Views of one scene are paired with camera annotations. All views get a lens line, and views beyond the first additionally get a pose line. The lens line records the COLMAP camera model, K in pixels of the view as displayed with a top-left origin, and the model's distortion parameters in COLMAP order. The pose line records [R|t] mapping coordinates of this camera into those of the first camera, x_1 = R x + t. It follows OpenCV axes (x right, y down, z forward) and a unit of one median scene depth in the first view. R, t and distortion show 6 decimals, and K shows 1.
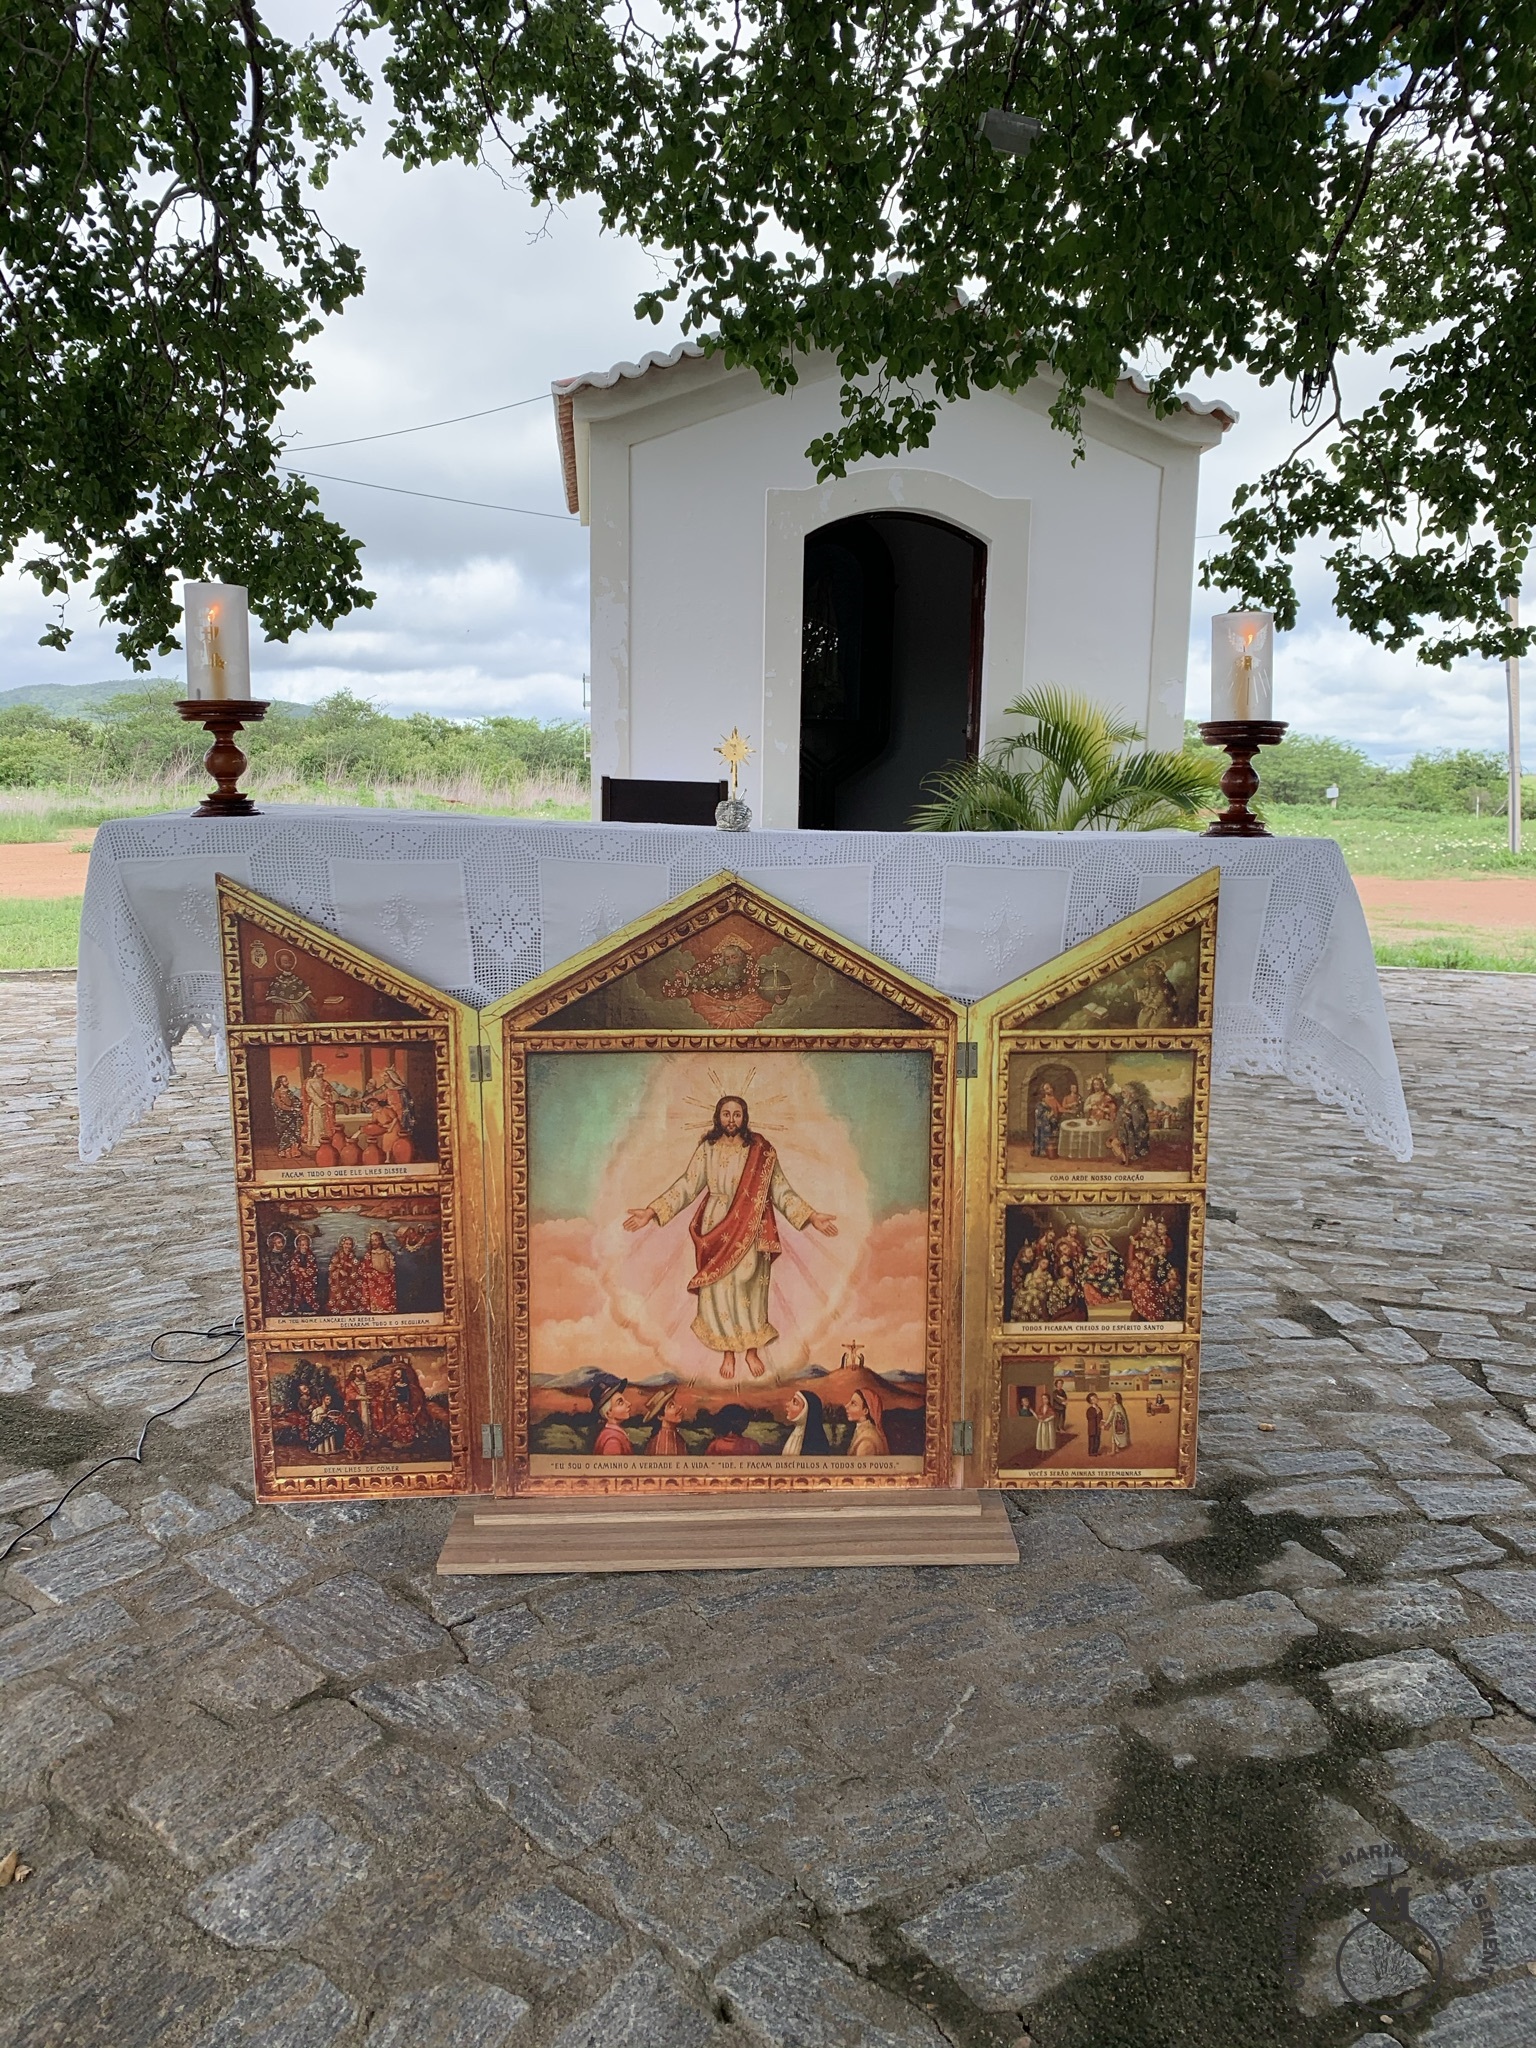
lens RADIAL K [[1624.4, 0, 774.1], [0, 1624.4, 984.1], [0, 0, 1]] dist [0.040132, -0.059932]
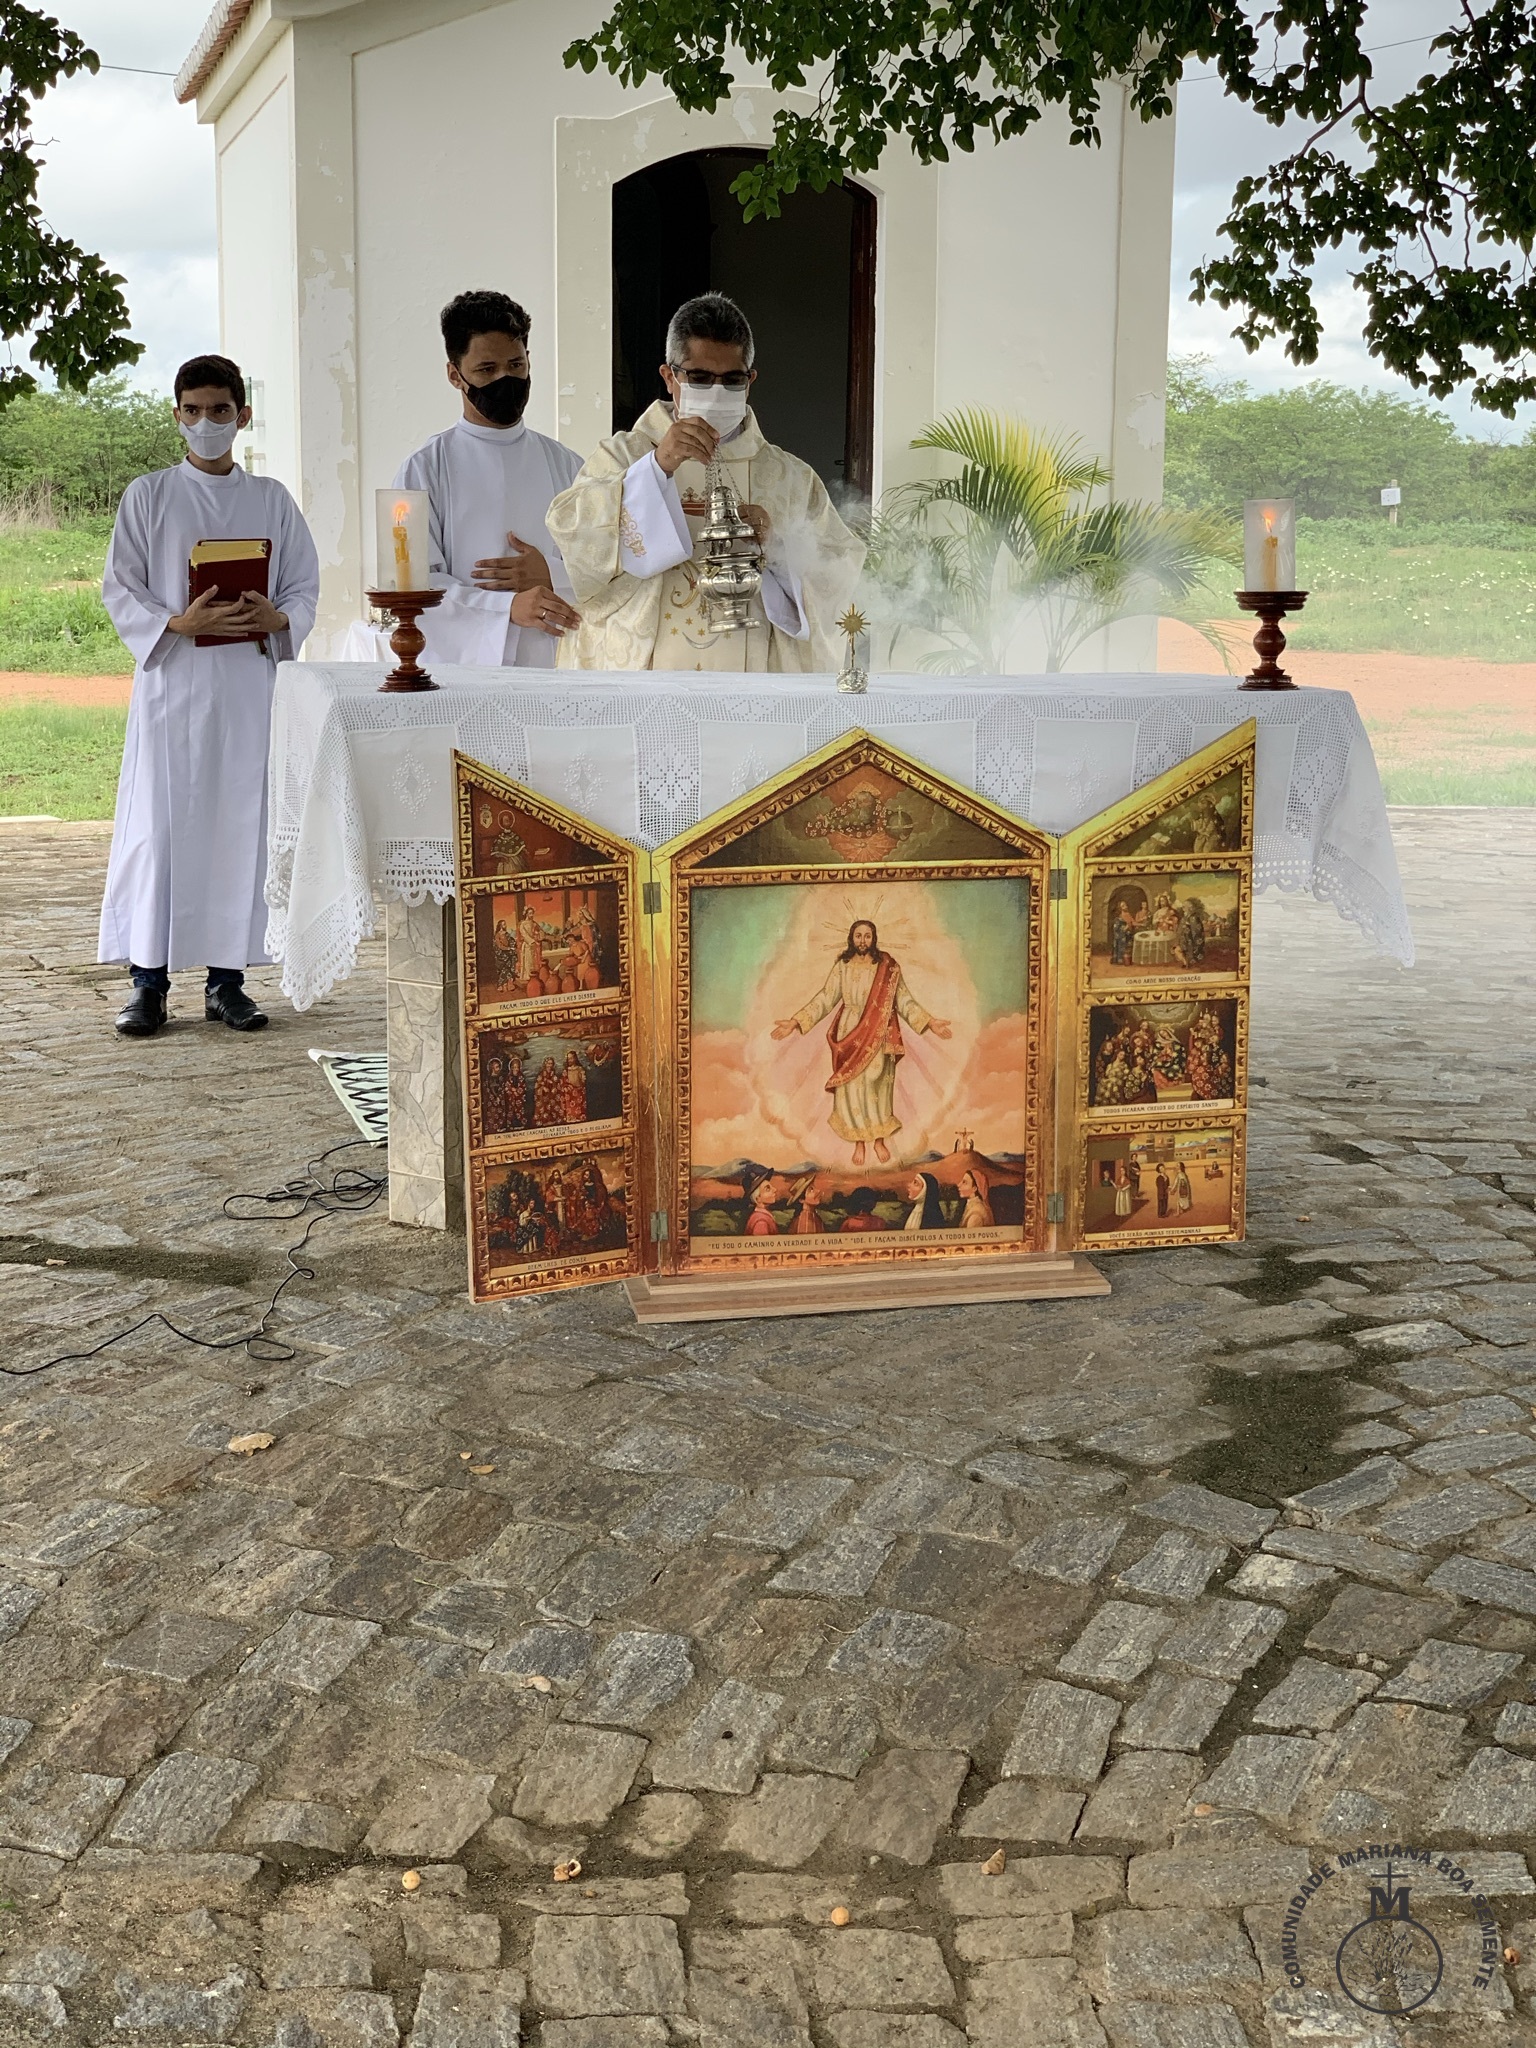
lens RADIAL K [[3026.1, 0, 793.9], [0, 3026.1, 1027.1], [0, 0, 1]] dist [-0.019339, 0.000000]
pose [[0.990637, -0.033479, 0.132353, -0.357004], [0.026376, 0.998135, 0.055058, 0.023482], [-0.133949, -0.051051, 0.989672, -1.129465]]
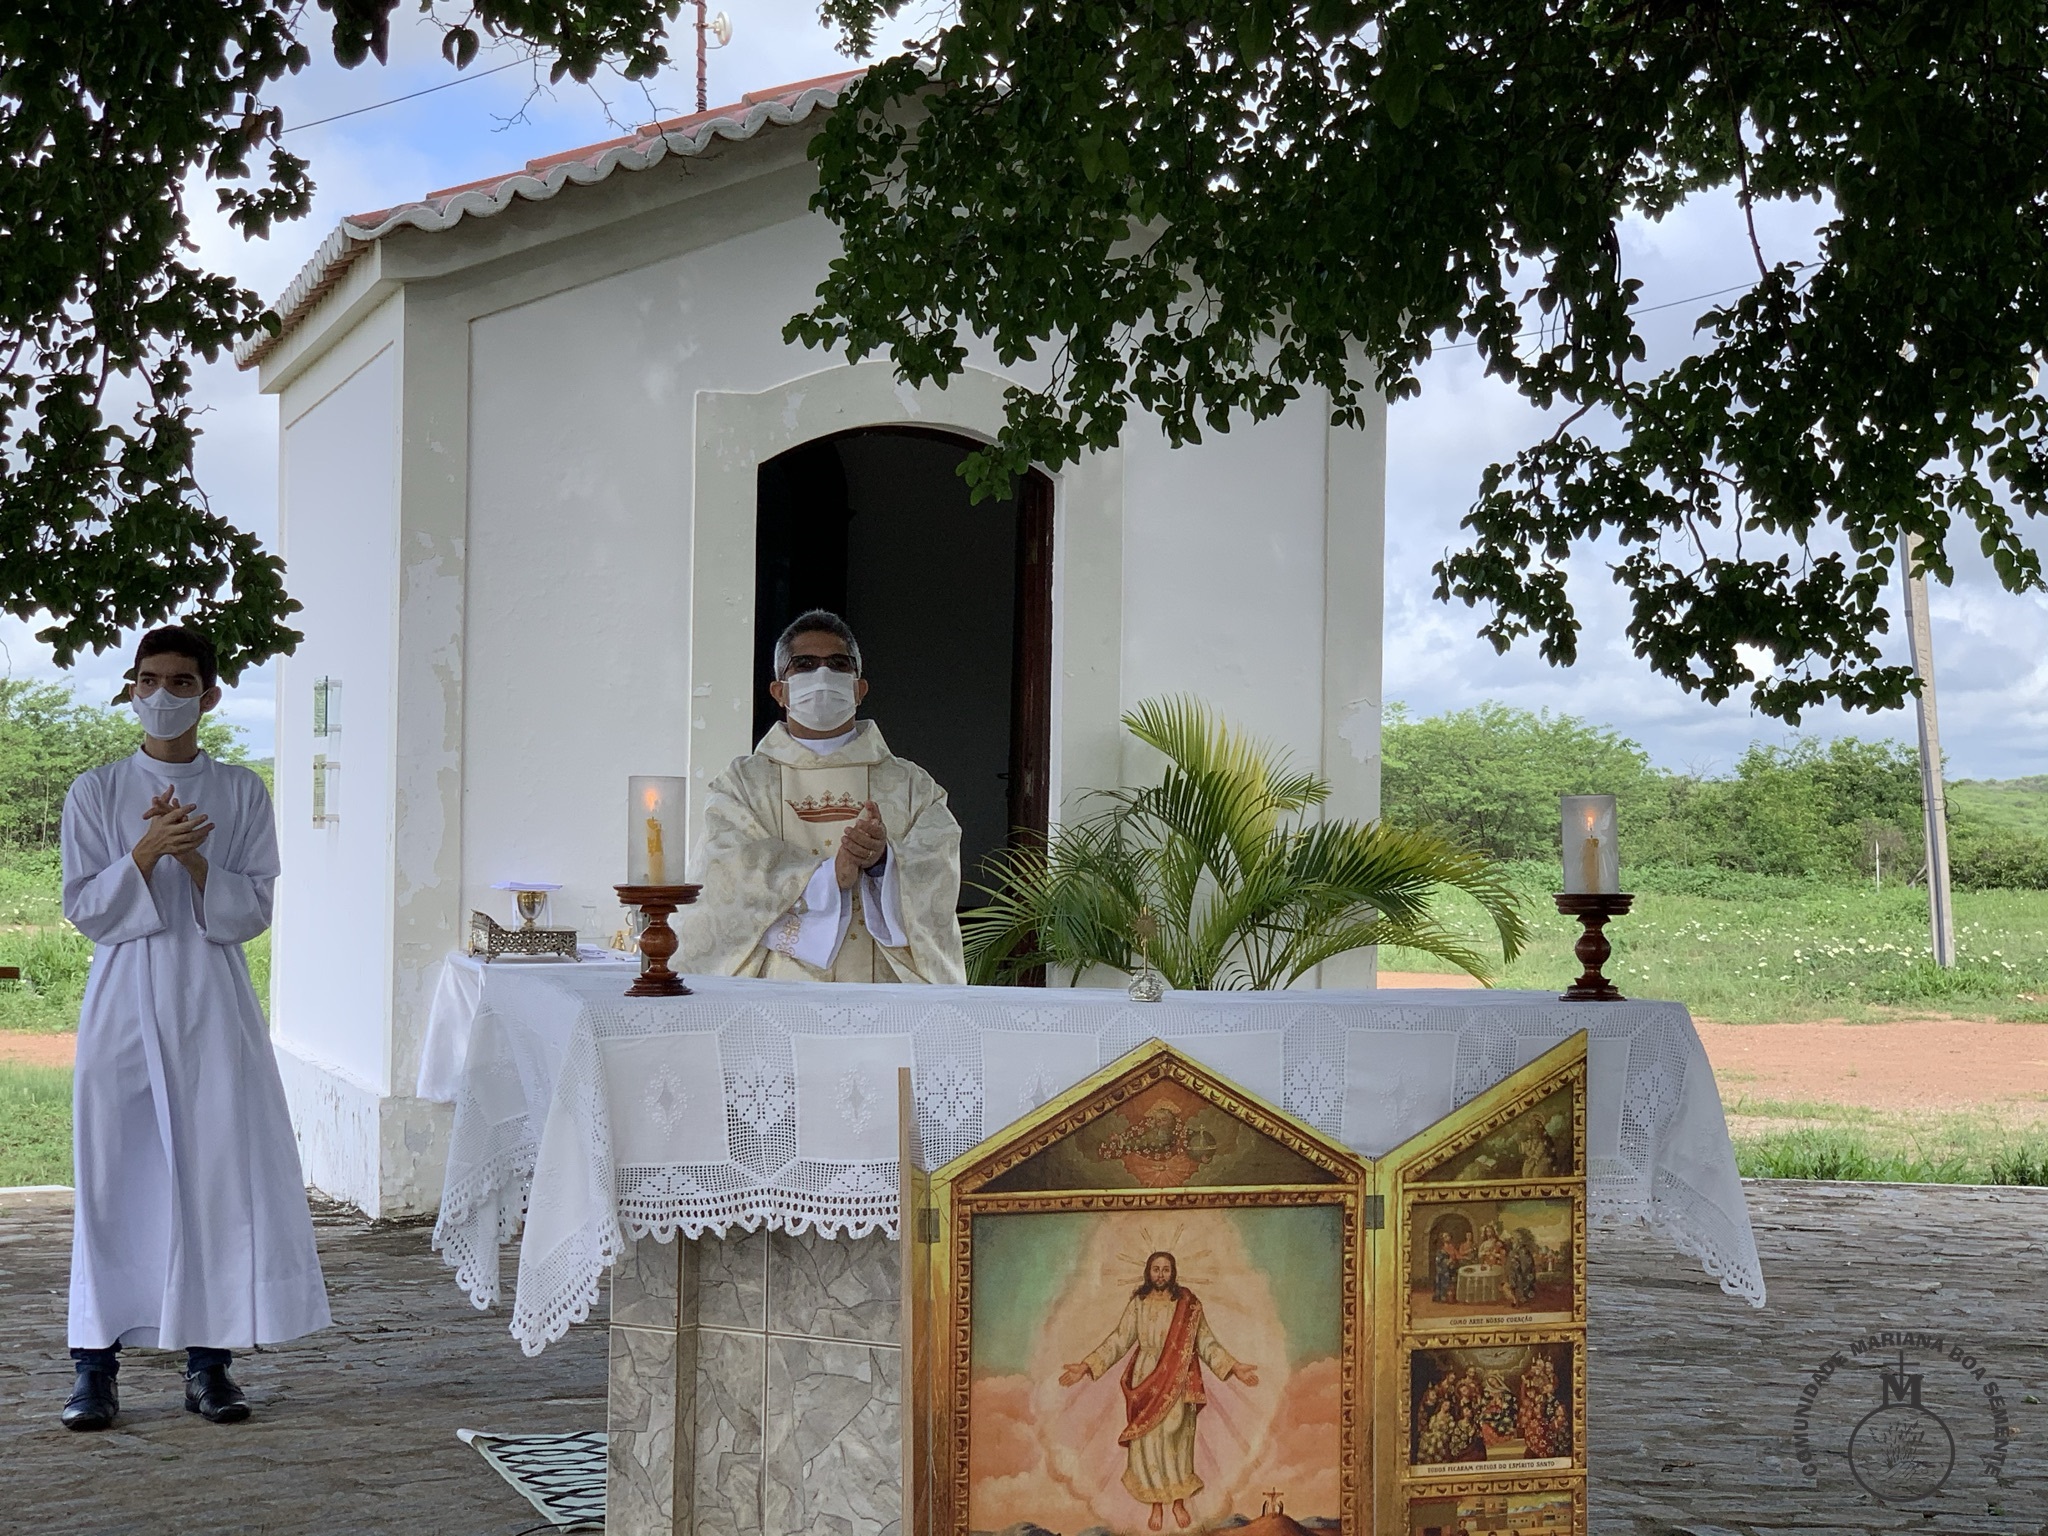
lens RADIAL K [[3634.7, 0, 1029.8], [0, 3634.7, 765.0], [0, 0, 1]] dist [0.032323, 0.000000]
pose [[0.984578, -0.001443, 0.174940, -0.510046], [0.025453, 0.990508, -0.135081, 0.070604], [-0.173084, 0.137451, 0.975269, -1.305392]]
